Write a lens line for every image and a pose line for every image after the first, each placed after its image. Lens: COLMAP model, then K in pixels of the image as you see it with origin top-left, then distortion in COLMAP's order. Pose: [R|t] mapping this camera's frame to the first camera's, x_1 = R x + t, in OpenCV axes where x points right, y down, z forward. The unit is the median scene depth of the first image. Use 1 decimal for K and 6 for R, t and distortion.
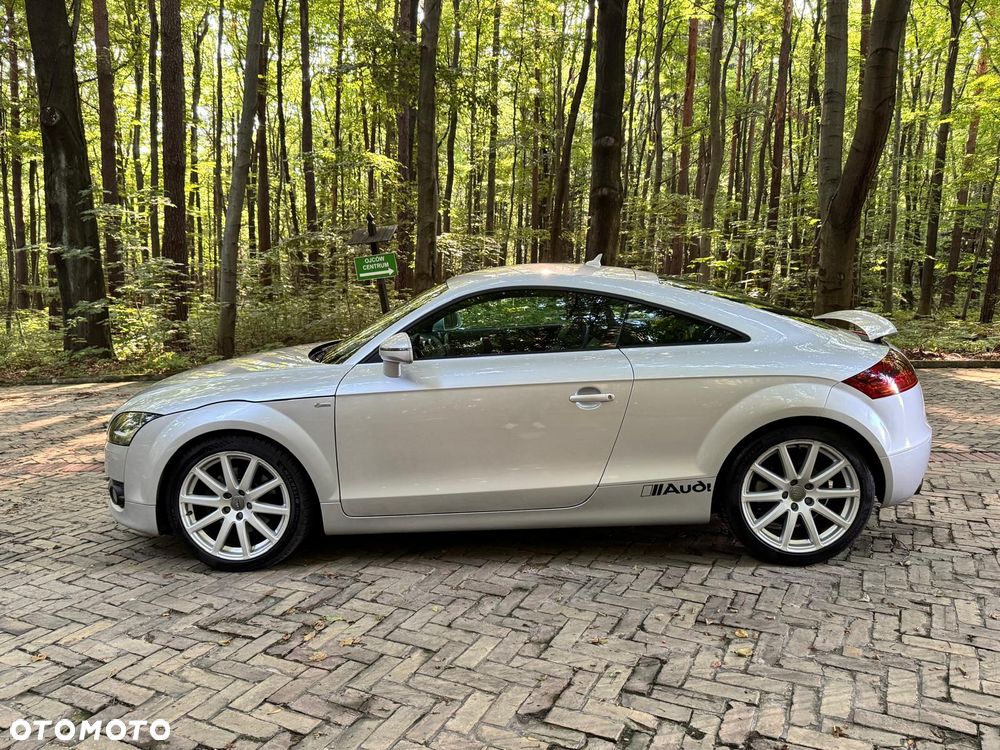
lens RADIAL K [[761.8, 0, 490.5], [0, 761.8, 351.9], [0, 0, 1]] dist [0.118965, -0.188772]
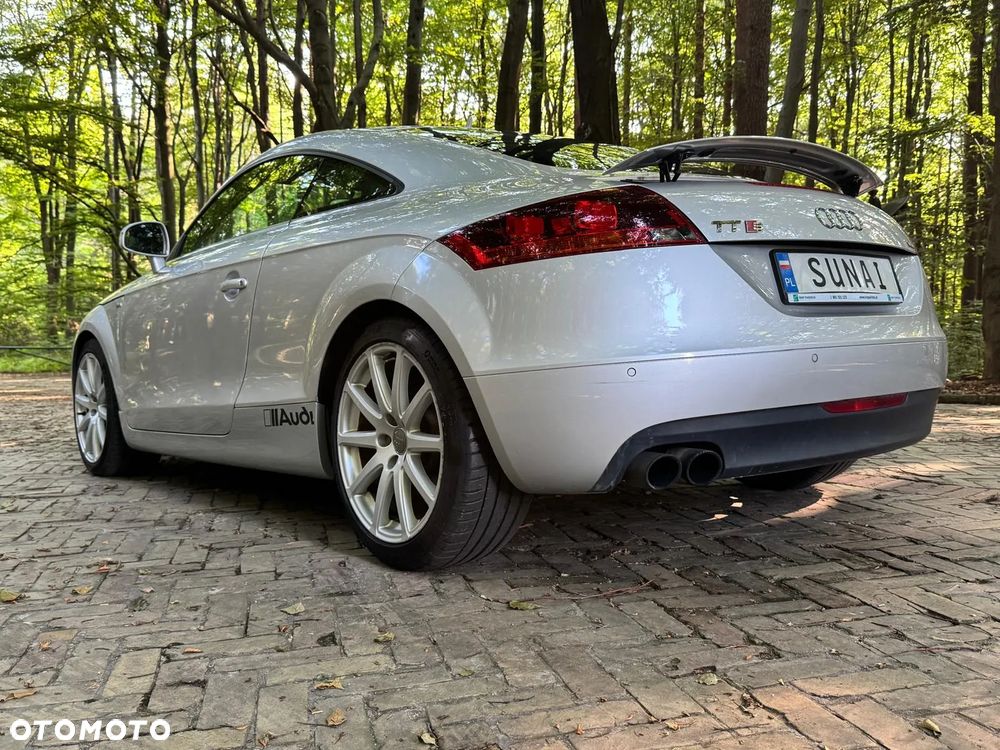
lens RADIAL K [[893.8, 0, 500.2], [0, 893.8, 361.9], [0, 0, 1]] dist [0.170894, -0.331671]
pose [[0.674449, 0.026707, -0.737838, 0.946584], [-0.069335, 0.997220, -0.027282, 0.139329], [0.735058, 0.069558, 0.674426, 0.607070]]
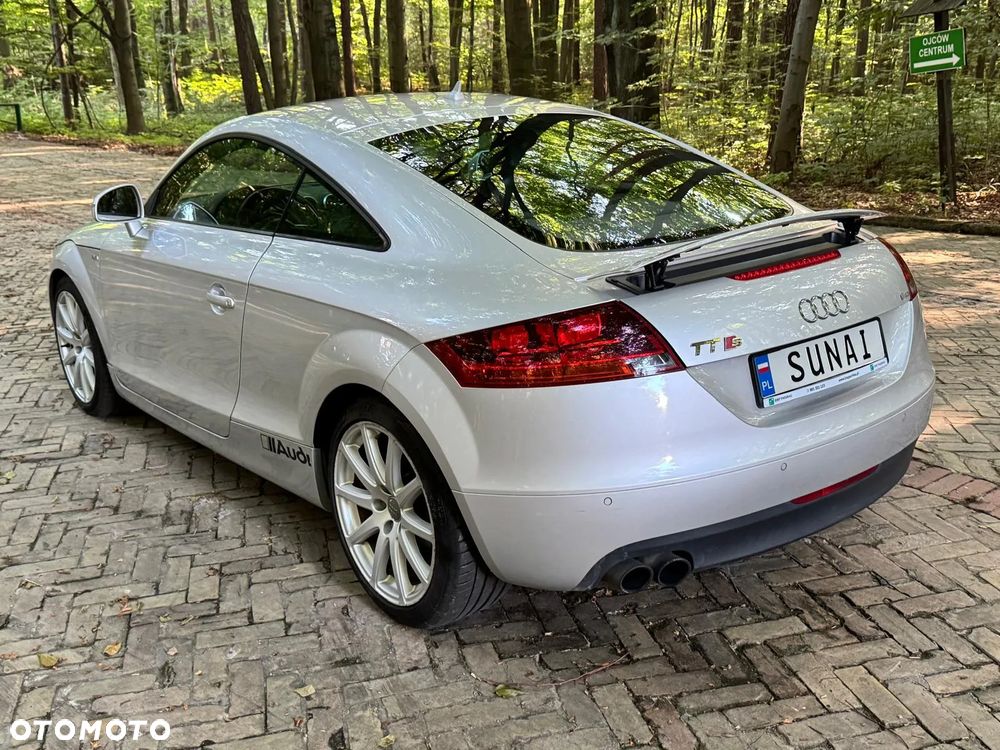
lens RADIAL K [[998.3, 0, 500.0], [0, 998.3, 375.0], [0, 0, 1]] dist [0.217216, -0.471882]
pose [[0.669396, 0.216324, -0.710713, 1.000994], [-0.062189, 0.969625, 0.236557, -0.112511], [0.740298, -0.114152, 0.662516, 0.555314]]
